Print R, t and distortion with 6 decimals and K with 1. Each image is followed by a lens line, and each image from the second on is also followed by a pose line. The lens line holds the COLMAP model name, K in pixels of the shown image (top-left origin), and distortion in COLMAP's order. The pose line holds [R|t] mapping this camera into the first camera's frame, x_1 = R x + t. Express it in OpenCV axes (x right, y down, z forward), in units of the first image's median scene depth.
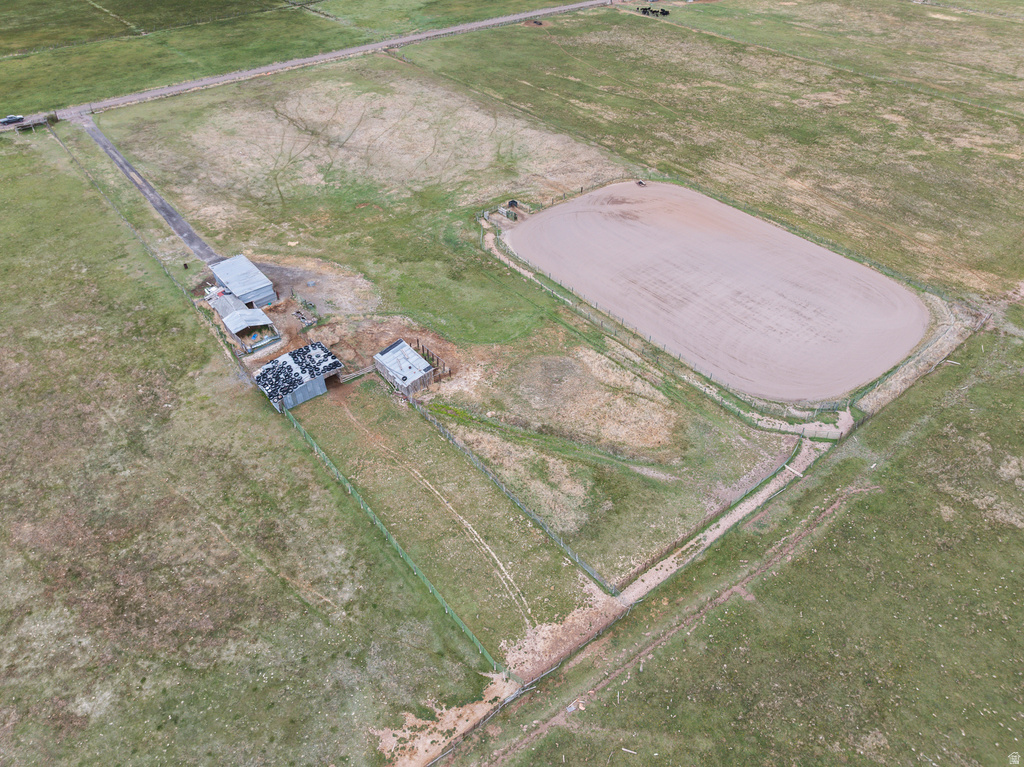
lens RADIAL K [[720.8, 0, 517.0], [0, 720.8, 379.1], [0, 0, 1]] dist [-0.041836, 0.006795]
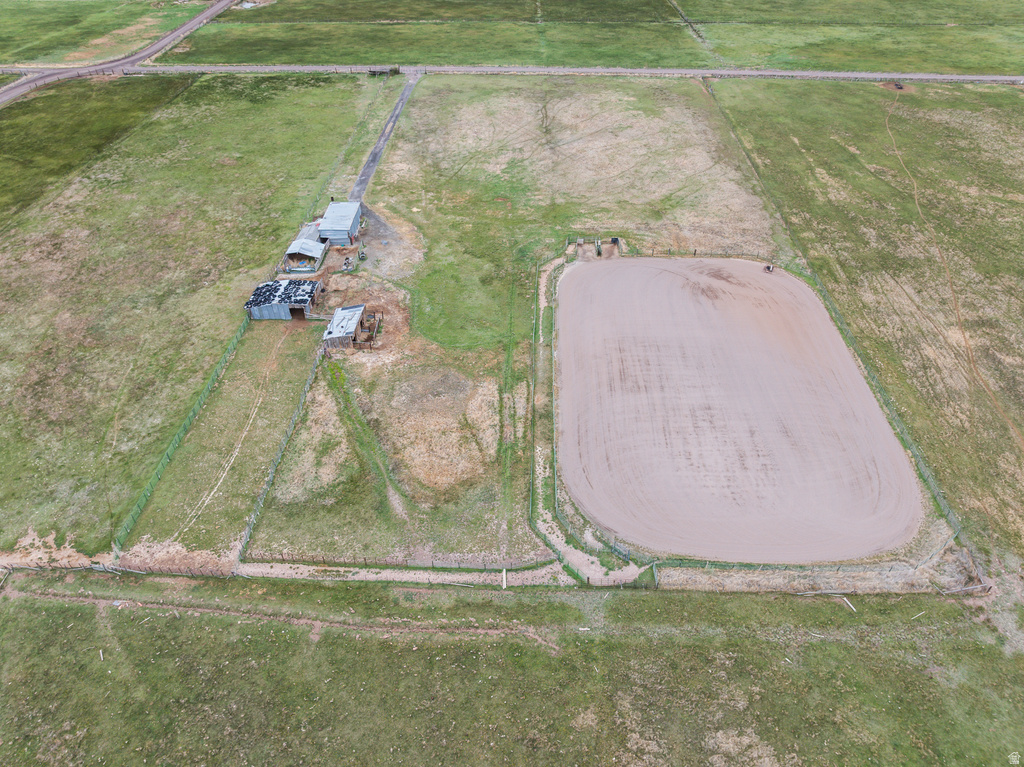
lens RADIAL K [[720.8, 0, 517.0], [0, 720.8, 379.1], [0, 0, 1]] dist [-0.041836, 0.006795]
pose [[0.758409, 0.407024, -0.509065, 0.601849], [-0.417895, 0.903037, 0.099443, -0.152747], [0.500180, 0.137317, 0.854964, 0.172131]]
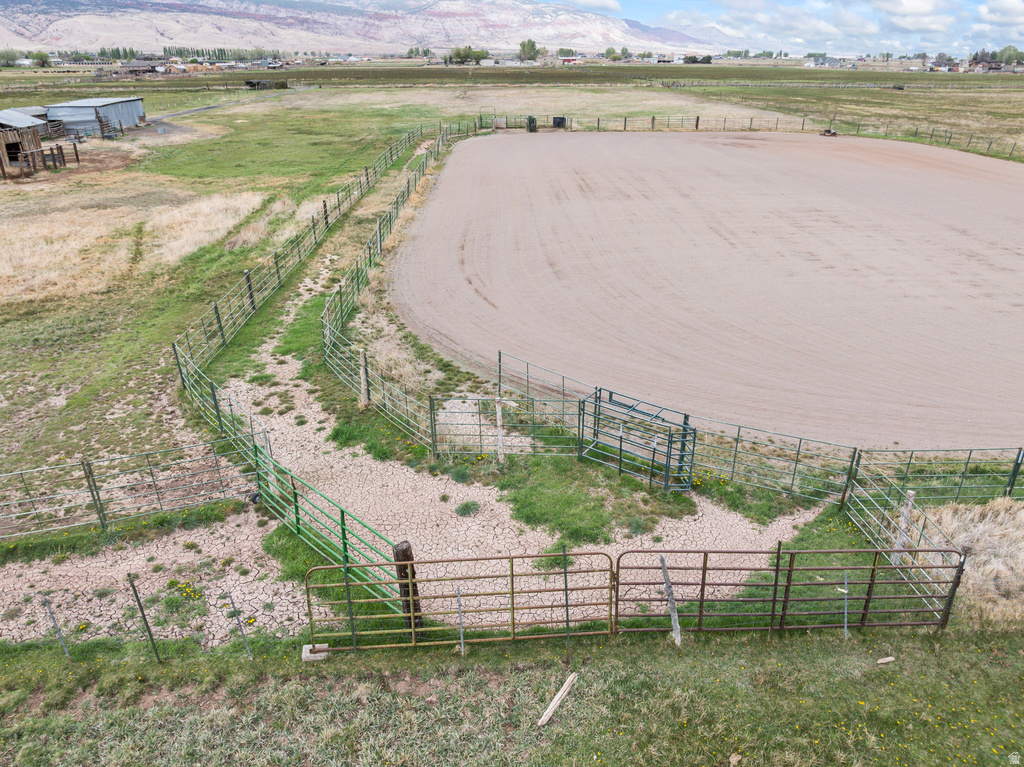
lens RADIAL K [[722.8, 0, 518.2], [0, 722.8, 382.4], [0, 0, 1]] dist [-0.077479, 0.052273]
pose [[0.799369, 0.251223, -0.545799, 0.429851], [-0.384776, 0.911727, -0.143883, 0.050747], [0.461473, 0.325025, 0.825470, 0.760000]]
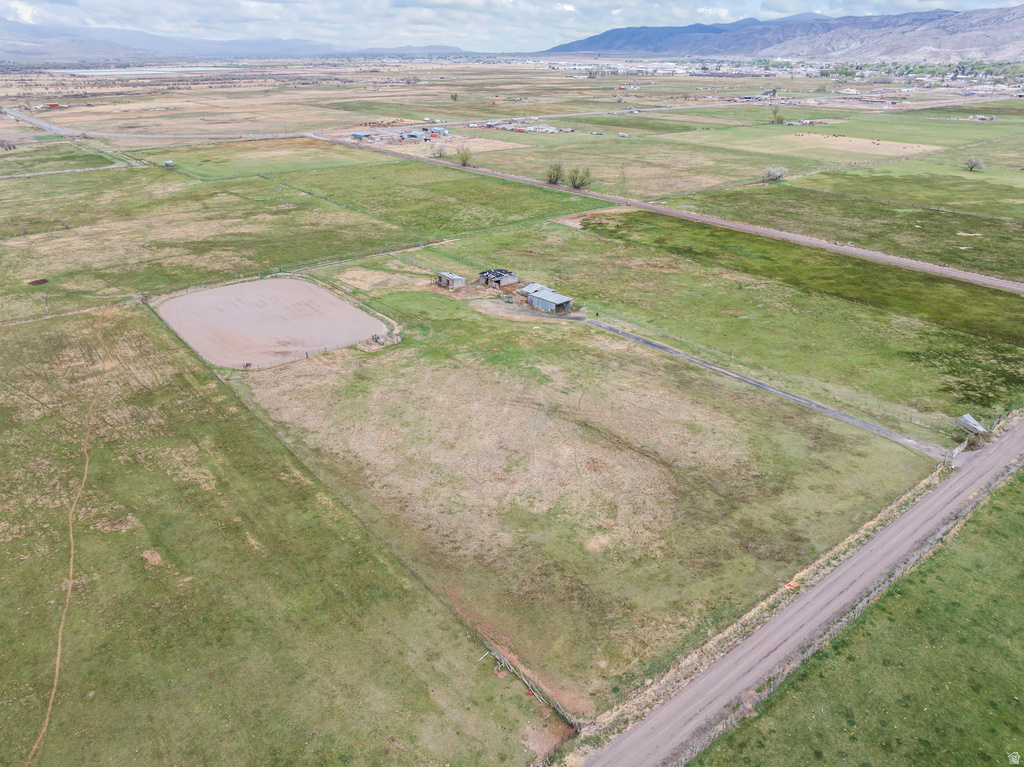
lens RADIAL K [[720.4, 0, 517.0], [0, 720.4, 376.1], [0, 0, 1]] dist [-0.031016, -0.008602]
pose [[-0.999973, 0.005962, 0.004213, -0.336920], [0.006387, 0.435130, 0.900345, -1.723728], [0.003535, 0.900348, -0.435156, 2.057461]]
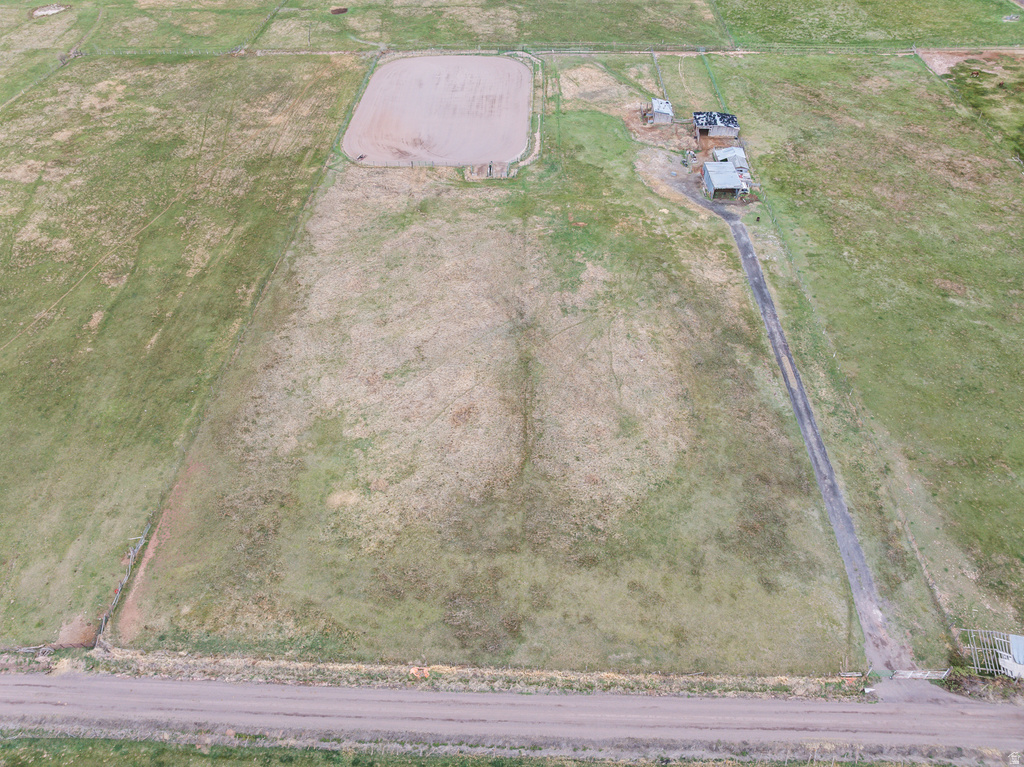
lens RADIAL K [[720.8, 0, 517.0], [0, 720.8, 379.1], [0, 0, 1]] dist [-0.041836, 0.006795]
pose [[-0.757786, -0.441661, 0.480309, -0.959492], [0.430536, 0.214685, 0.876669, -1.472250], [-0.490306, 0.871118, 0.027466, 1.583255]]
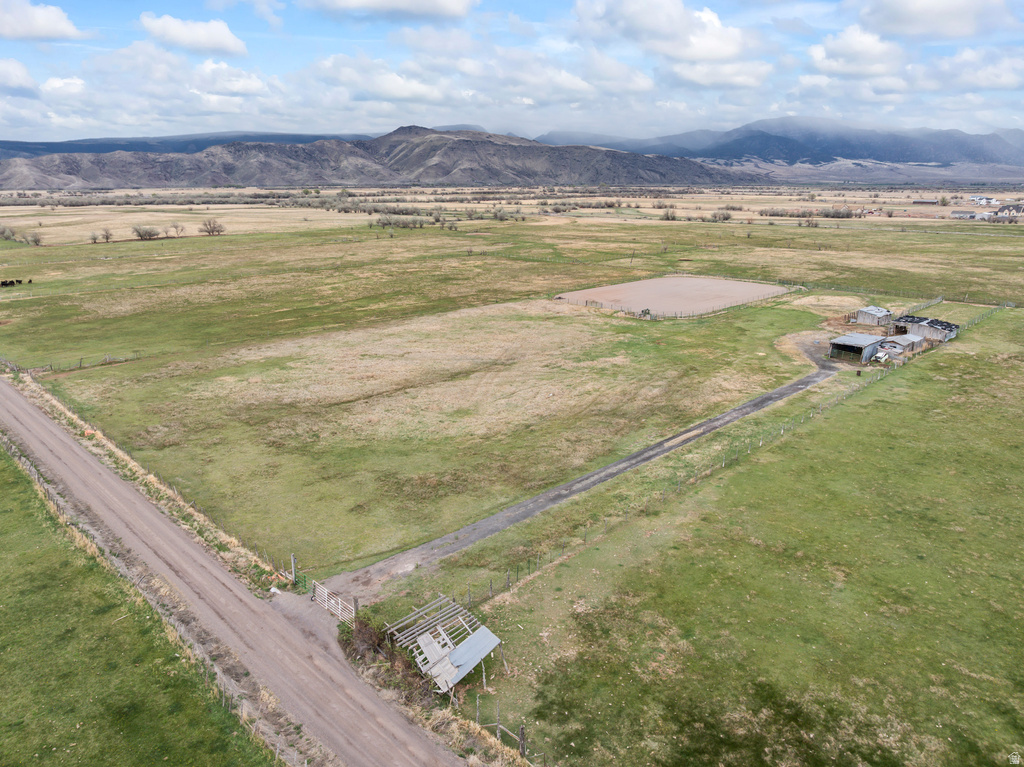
lens RADIAL K [[720.8, 0, 517.0], [0, 720.8, 379.1], [0, 0, 1]] dist [-0.041836, 0.006795]
pose [[-0.120533, -0.256687, 0.958949, -1.468581], [0.636971, 0.720917, 0.273034, -0.774407], [-0.761407, 0.643732, 0.076607, 1.446846]]
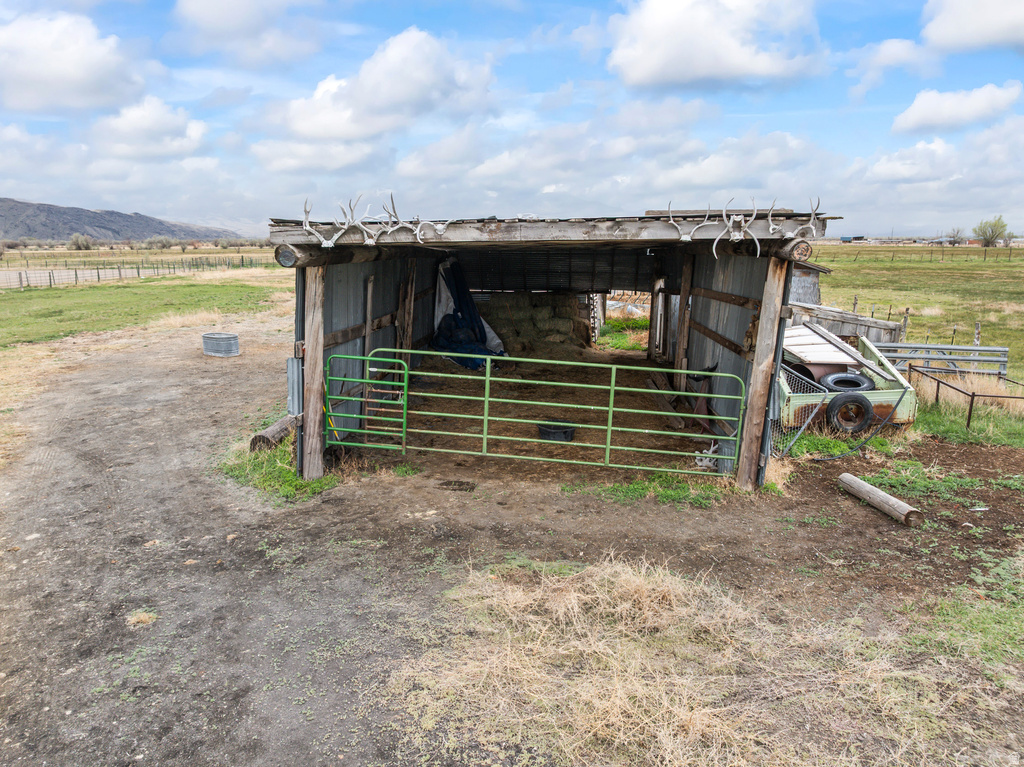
lens RADIAL K [[720.8, 0, 517.0], [0, 720.8, 379.1], [0, 0, 1]] dist [-0.041836, 0.006795]
pose [[-0.725712, -0.119429, 0.677554, -0.497477], [0.448696, 0.664401, 0.597698, -0.216625], [-0.521550, 0.737772, -0.428576, 1.148839]]
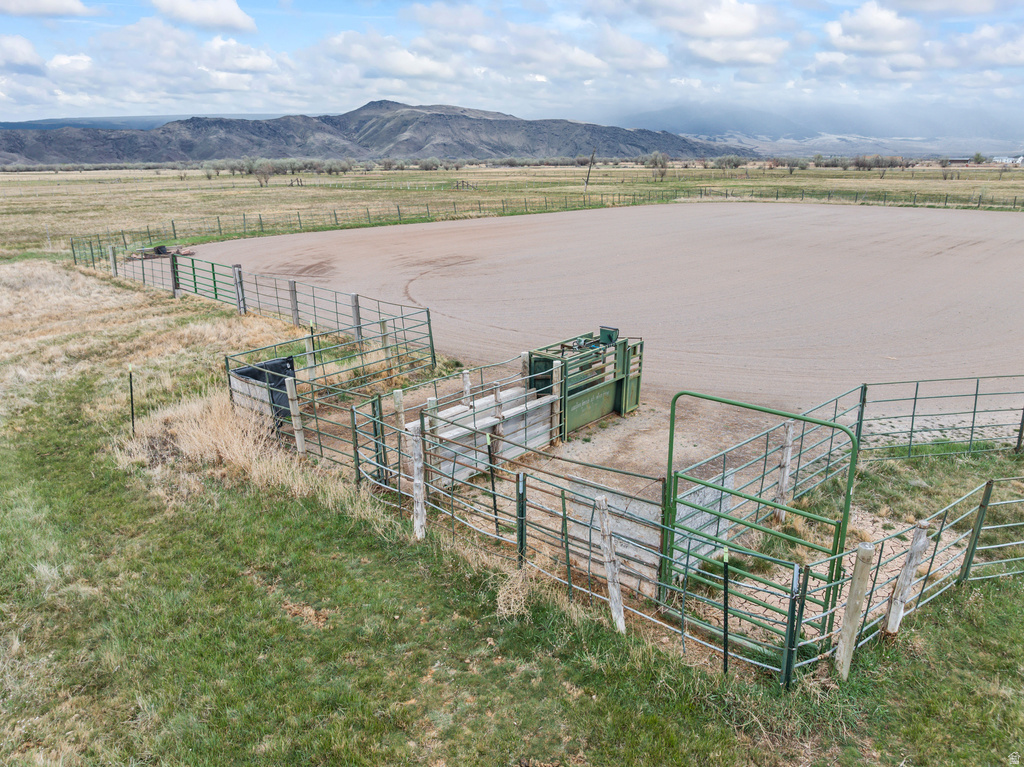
lens RADIAL K [[720.8, 0, 517.0], [0, 720.8, 379.1], [0, 0, 1]] dist [-0.041836, 0.006795]
pose [[-0.145668, -0.278950, 0.949193, -0.115404], [0.640226, 0.704870, 0.305400, -0.330214], [-0.754249, 0.652185, 0.075914, 1.264610]]
